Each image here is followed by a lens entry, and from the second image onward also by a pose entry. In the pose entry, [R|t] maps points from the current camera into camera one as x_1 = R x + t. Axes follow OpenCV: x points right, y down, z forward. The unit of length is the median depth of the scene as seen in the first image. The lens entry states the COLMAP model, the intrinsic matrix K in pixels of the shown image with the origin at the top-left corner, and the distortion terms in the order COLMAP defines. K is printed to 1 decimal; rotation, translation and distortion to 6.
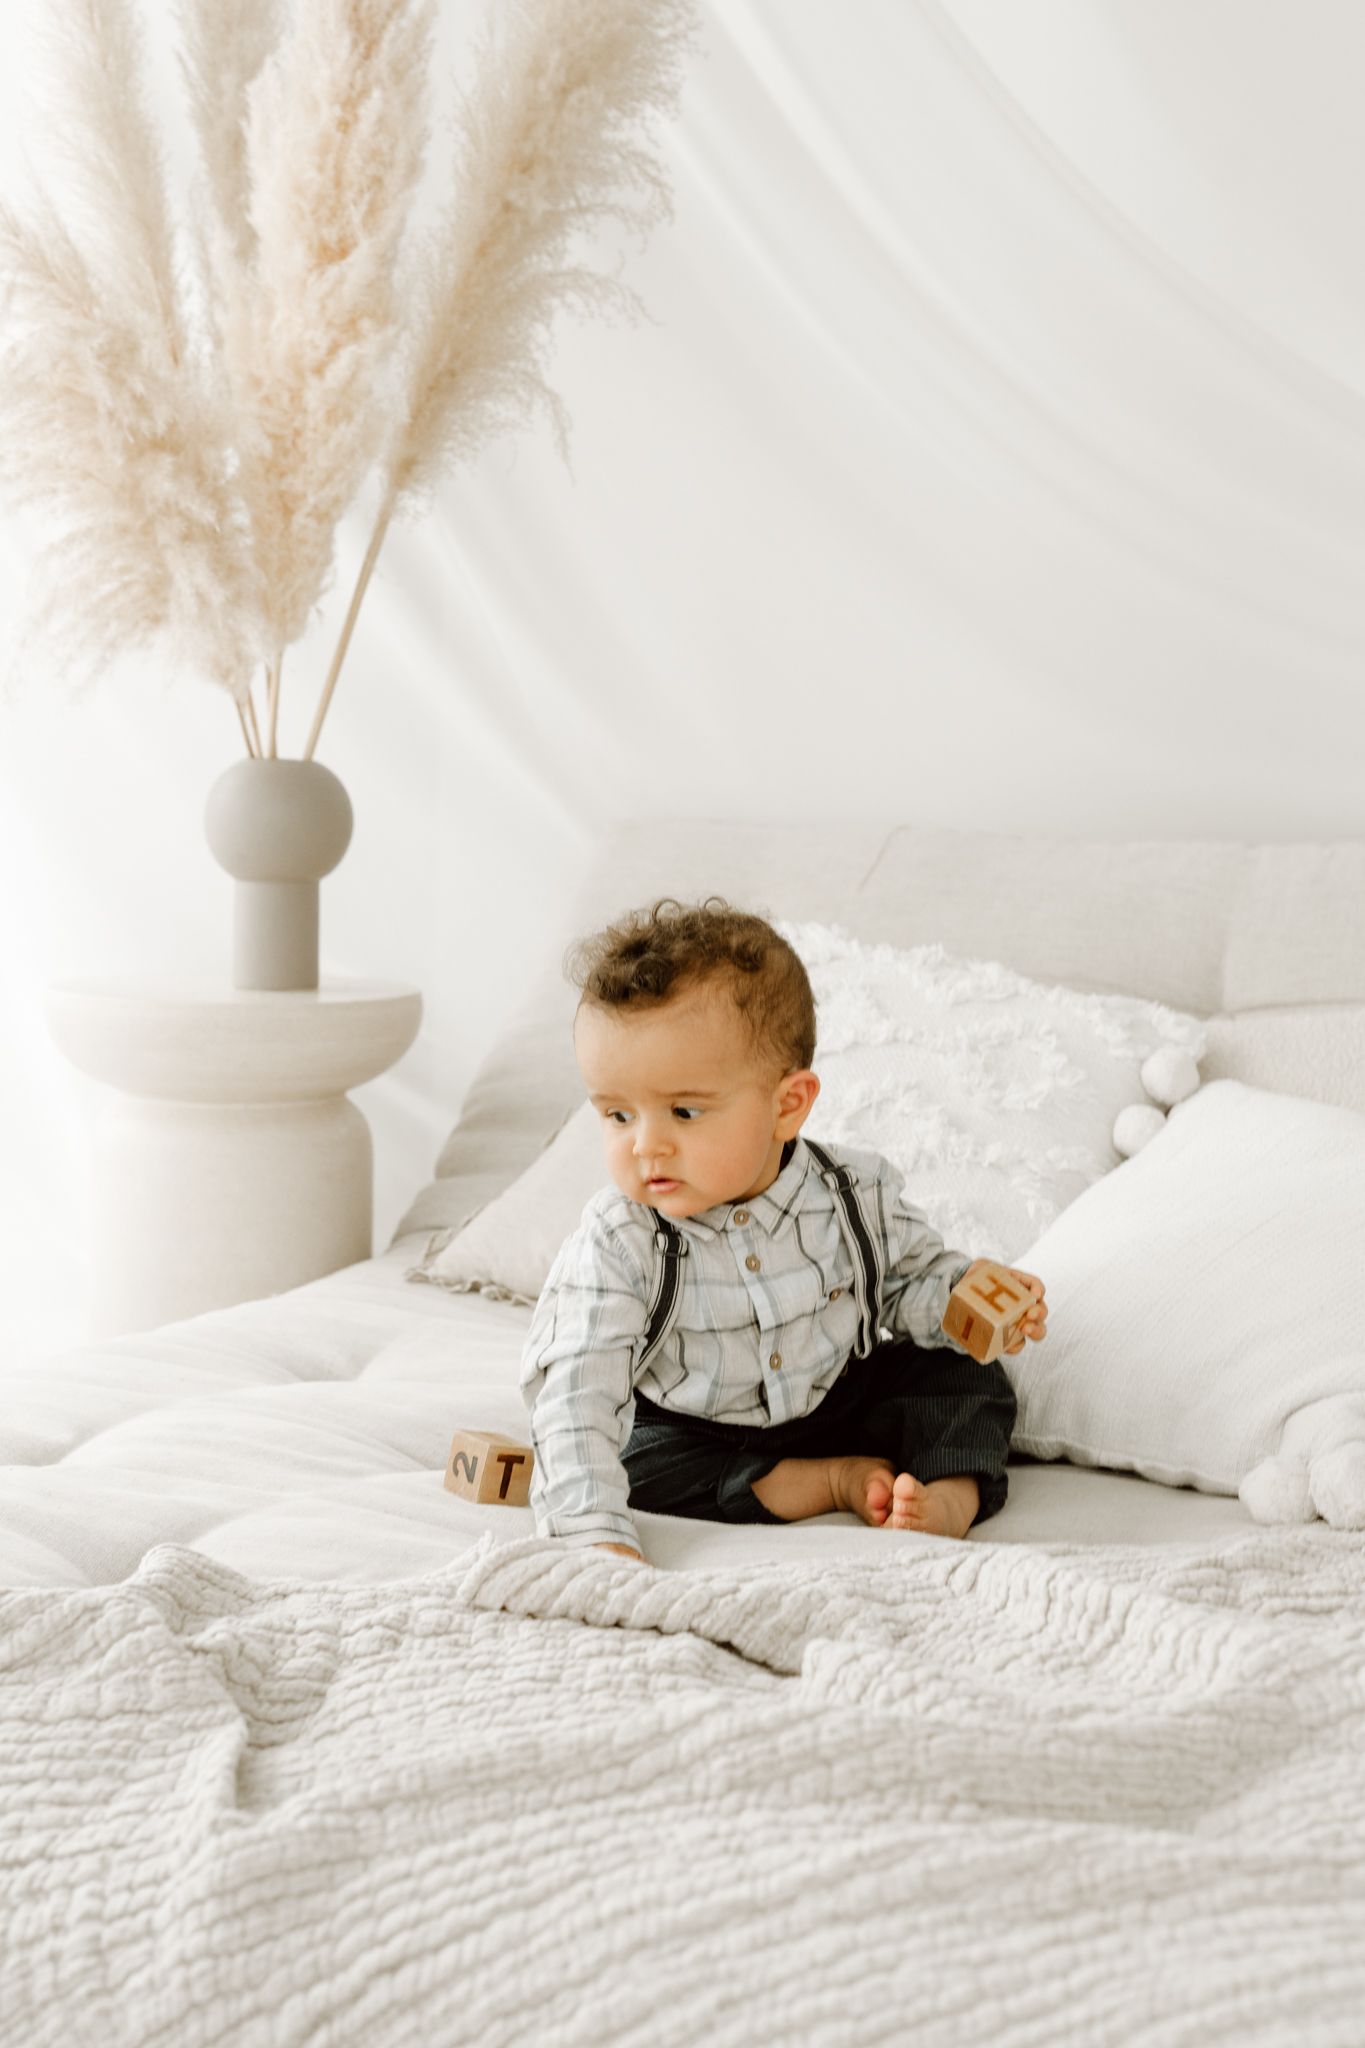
lens RADIAL K [[2887.0, 0, 683.8], [0, 2887.0, 1020.7], [0, 0, 1]] dist [0.016937, 0.000000]
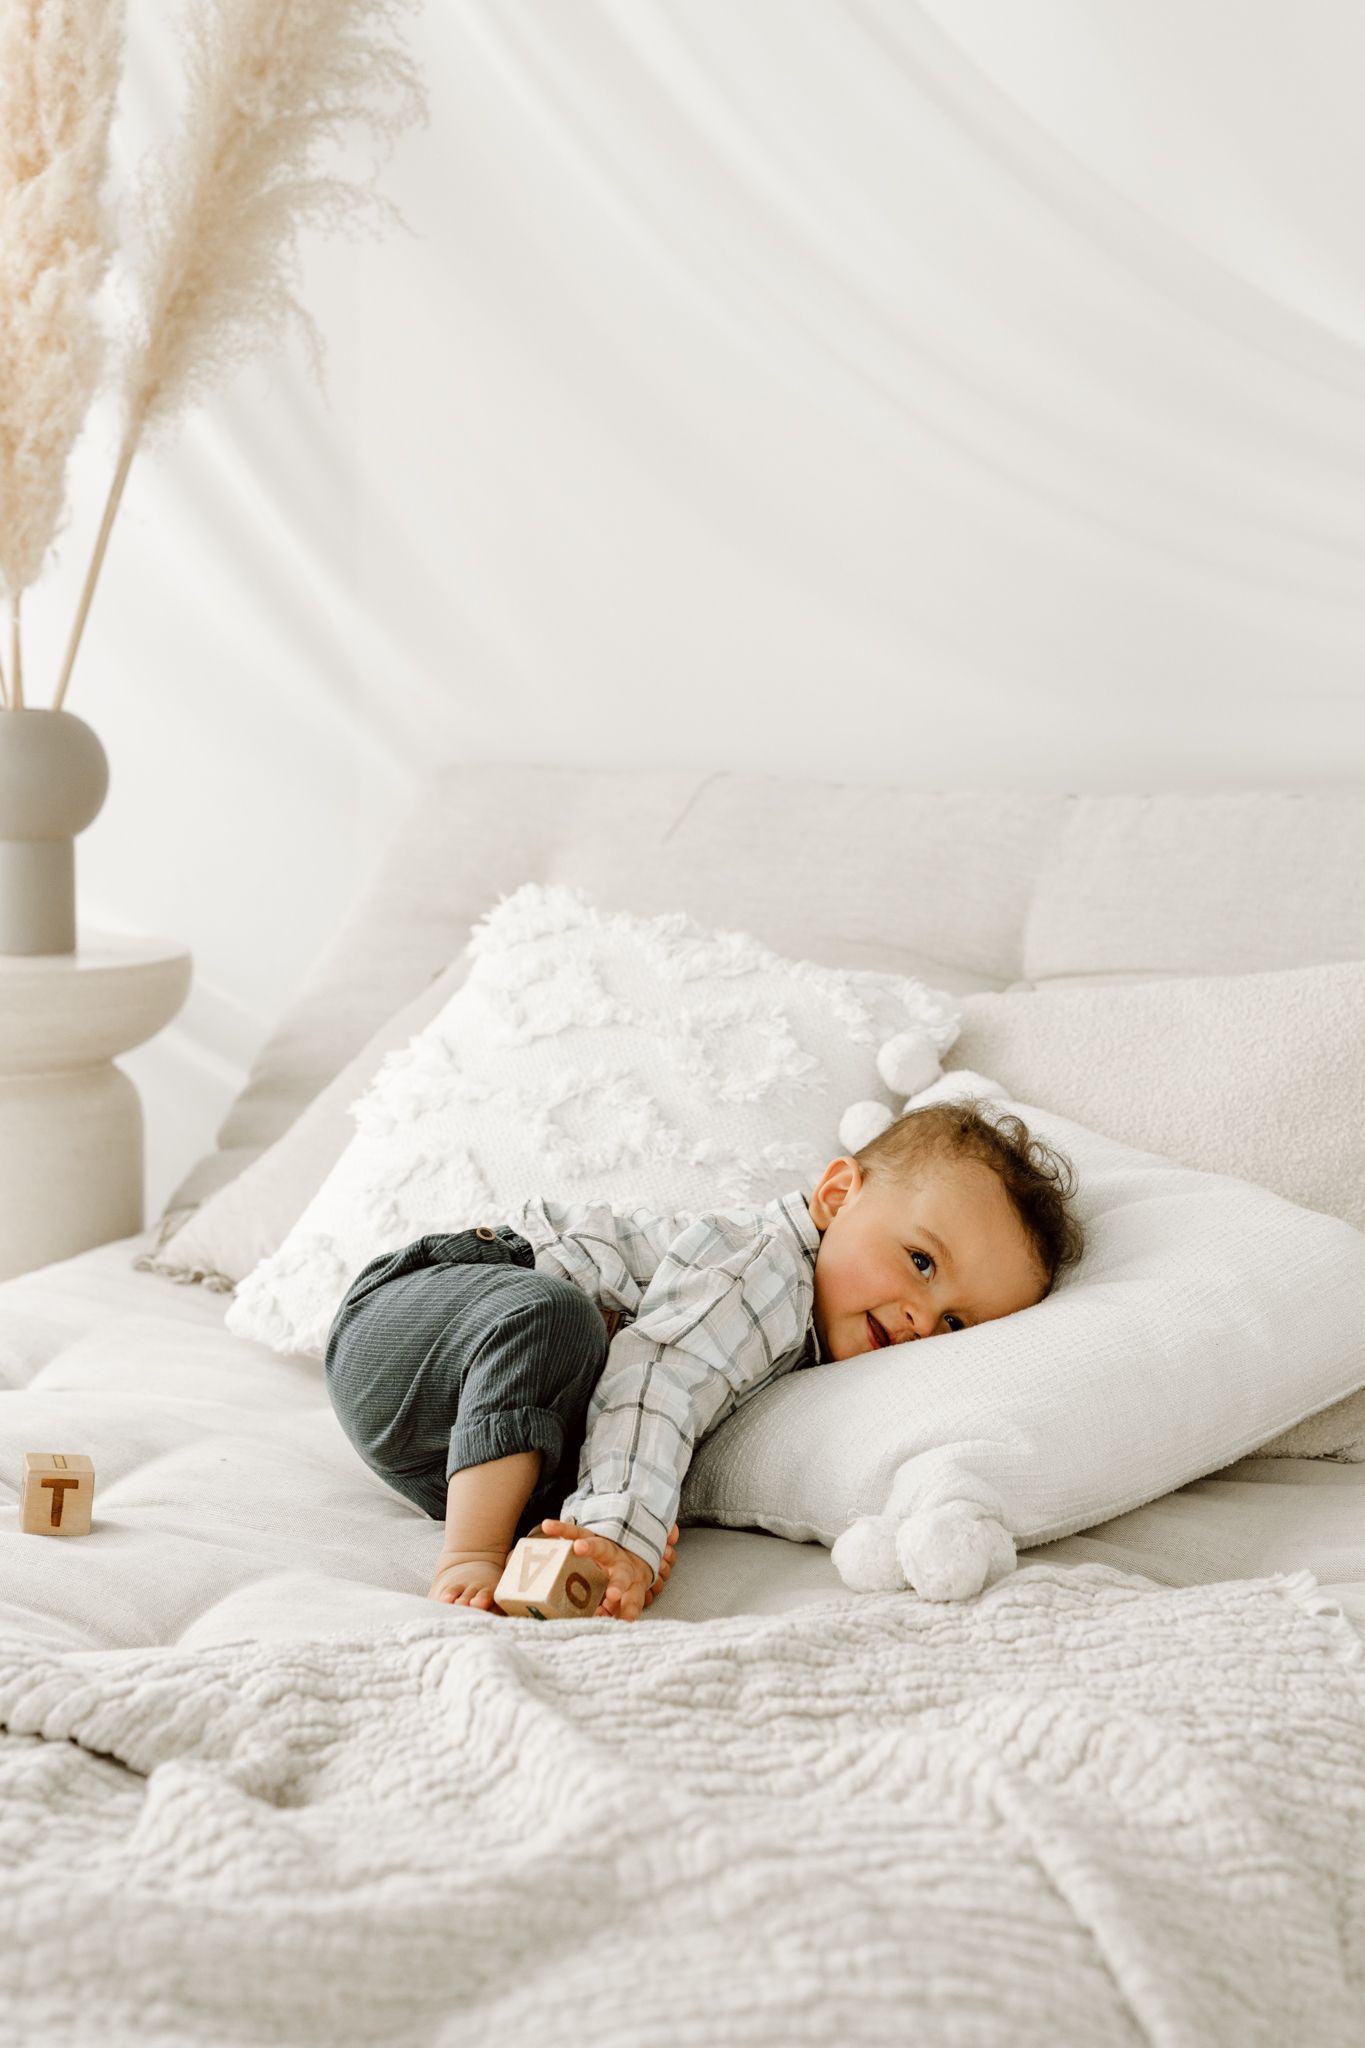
lens RADIAL K [[2887.0, 0, 681.5], [0, 2887.0, 1027.5], [0, 0, 1]] dist [0.016937, 0.000000]
pose [[0.997481, 0.002565, -0.070888, 0.157209], [0.000331, 0.999167, 0.040811, -0.028422], [0.070933, -0.040732, 0.996649, 0.079501]]
